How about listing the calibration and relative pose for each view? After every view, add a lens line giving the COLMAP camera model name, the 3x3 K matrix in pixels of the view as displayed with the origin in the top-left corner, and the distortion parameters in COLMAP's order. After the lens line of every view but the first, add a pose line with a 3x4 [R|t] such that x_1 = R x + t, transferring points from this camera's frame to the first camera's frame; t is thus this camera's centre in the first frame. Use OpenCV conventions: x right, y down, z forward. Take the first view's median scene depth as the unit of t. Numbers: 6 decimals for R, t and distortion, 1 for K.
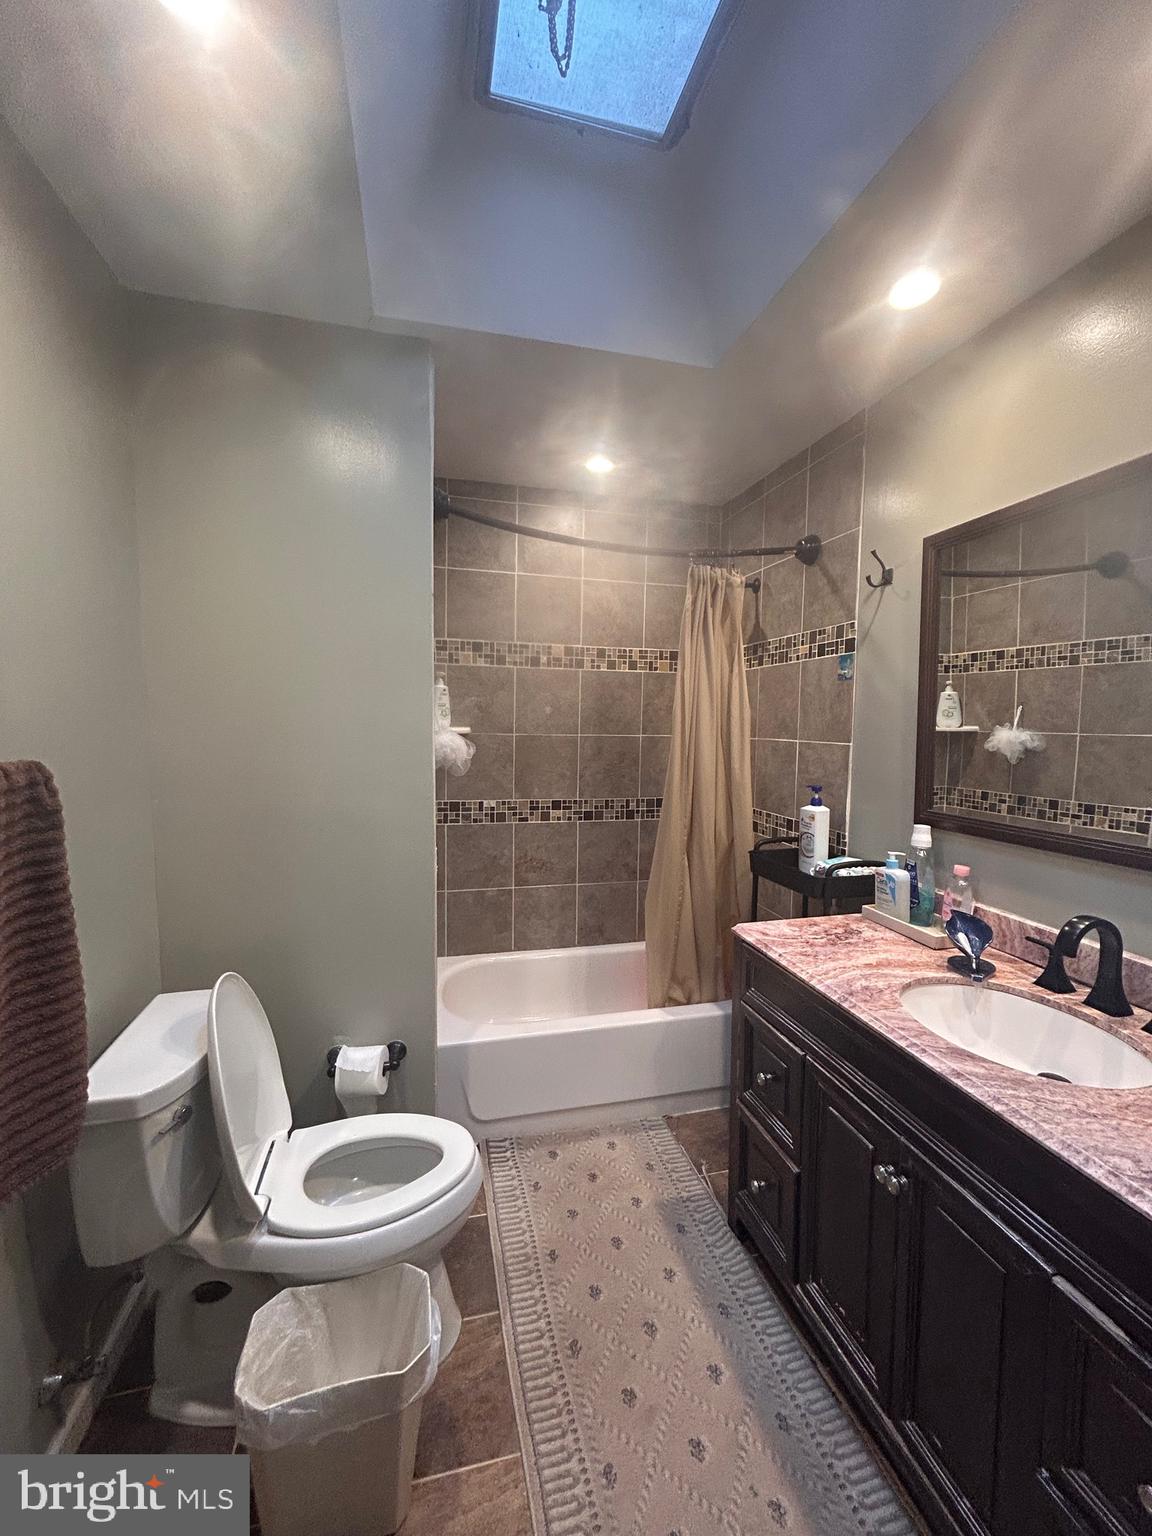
lens RADIAL K [[625.3, 0, 577.0], [0, 625.3, 758.6], [0, 0, 1]] dist [0.002506, 0.001025]
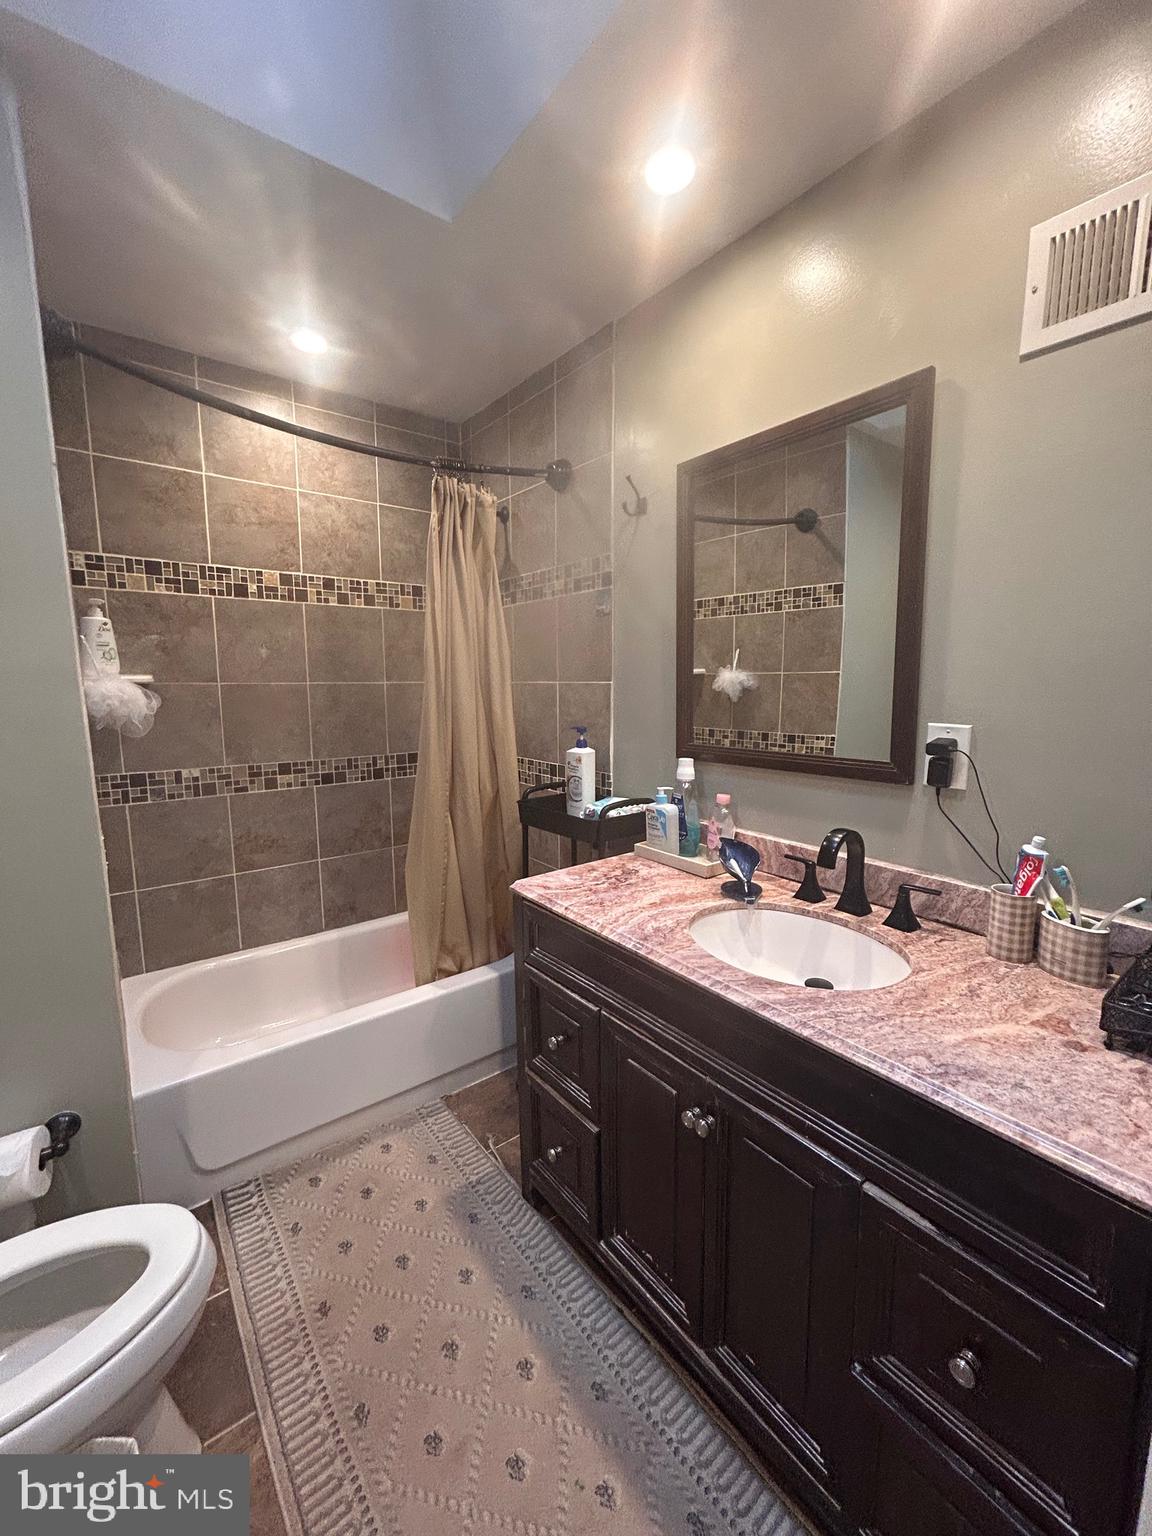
lens RADIAL K [[625.3, 0, 573.4], [0, 625.3, 767.6], [0, 0, 1]] dist [0.002506, 0.001025]
pose [[0.919119, -0.072750, 0.387204, -0.004108], [0.041490, 0.995212, 0.088499, 0.023397], [-0.391789, -0.065276, 0.917737, 0.139098]]
